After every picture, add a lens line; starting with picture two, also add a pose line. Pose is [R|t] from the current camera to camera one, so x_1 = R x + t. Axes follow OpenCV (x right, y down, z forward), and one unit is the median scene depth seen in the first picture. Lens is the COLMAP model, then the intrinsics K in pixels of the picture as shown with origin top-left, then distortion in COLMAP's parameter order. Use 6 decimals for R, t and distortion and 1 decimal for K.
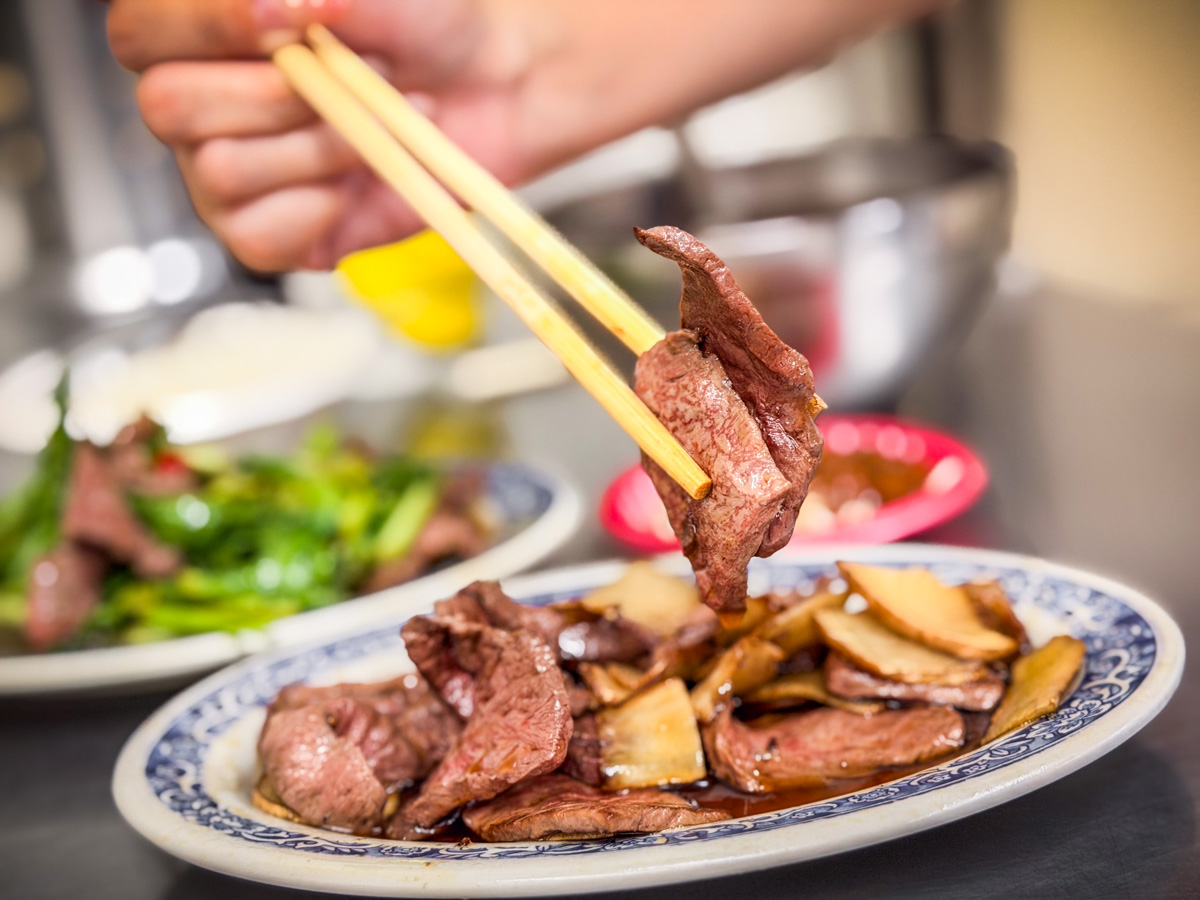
lens RADIAL K [[2202.9, 0, 585.1], [0, 2202.9, 450.0], [0, 0, 1]] dist [0.128712, 0.020013]
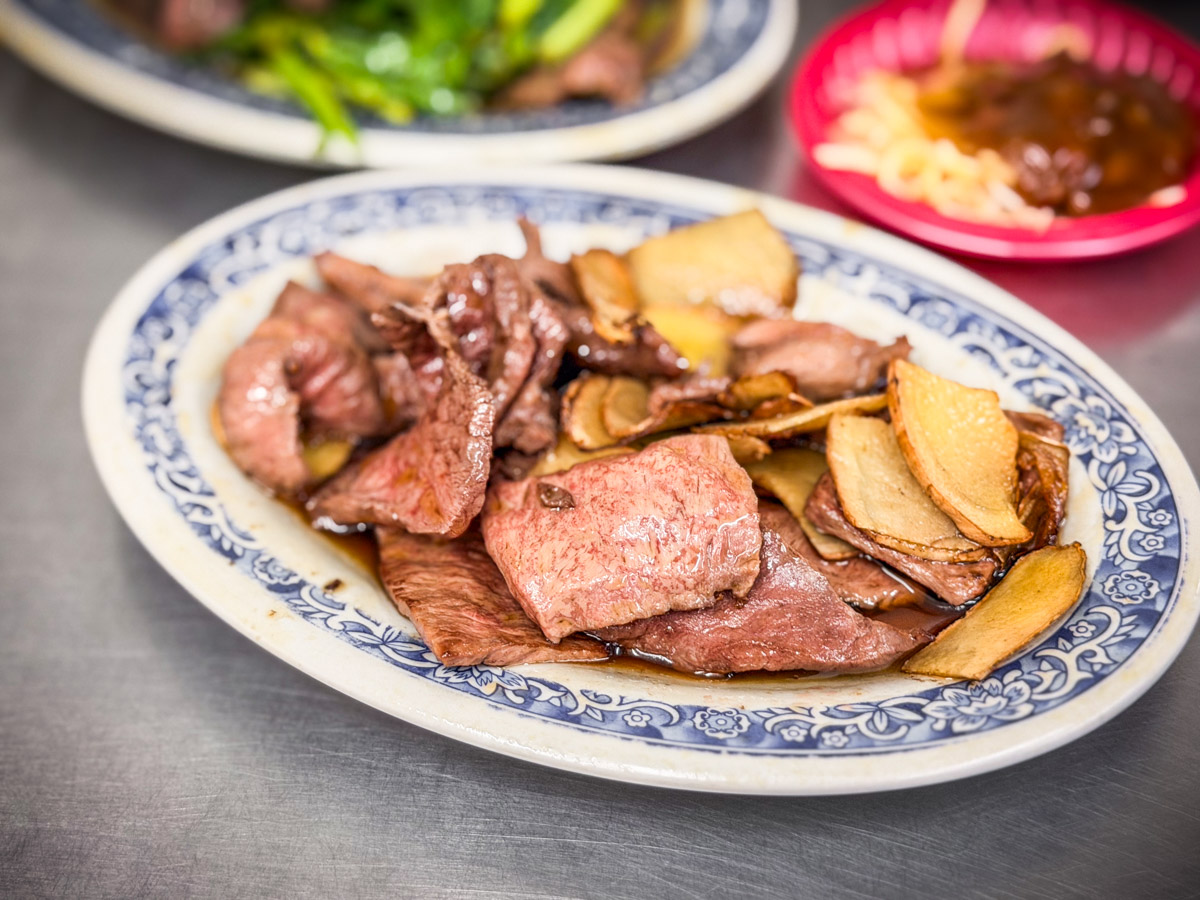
lens RADIAL K [[2202.9, 0, 585.1], [0, 2202.9, 450.0], [0, 0, 1]] dist [0.128712, 0.020013]
pose [[0.913901, 0.360932, -0.185776, 0.190243], [-0.218784, 0.823441, 0.523525, -0.374479], [0.341933, -0.437806, 0.831510, 0.235627]]
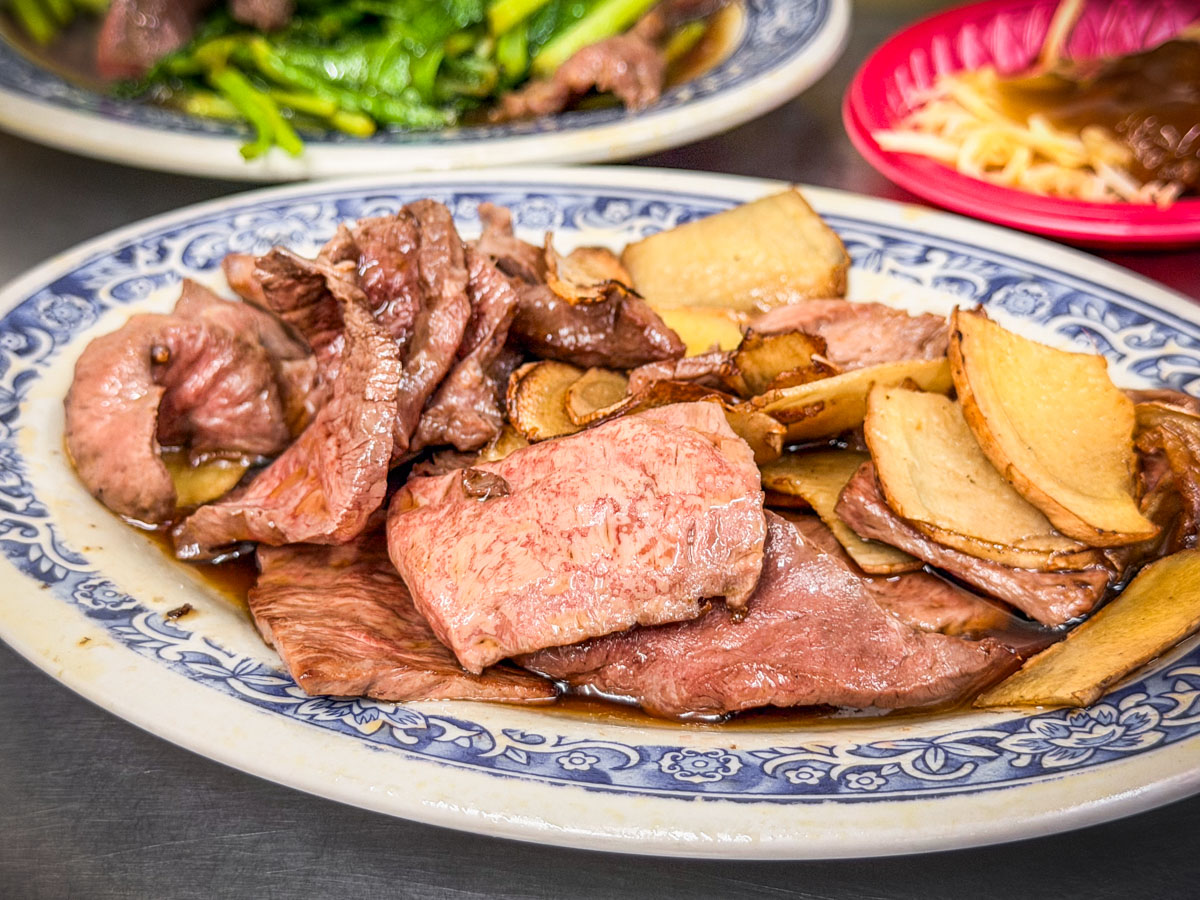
lens RADIAL K [[2202.9, 0, 585.1], [0, 2202.9, 450.0], [0, 0, 1]] dist [0.128712, 0.020013]
pose [[0.898254, 0.299244, -0.321858, 0.252742], [-0.163150, 0.907091, 0.388032, -0.153228], [0.408071, -0.296040, 0.863619, 0.421789]]
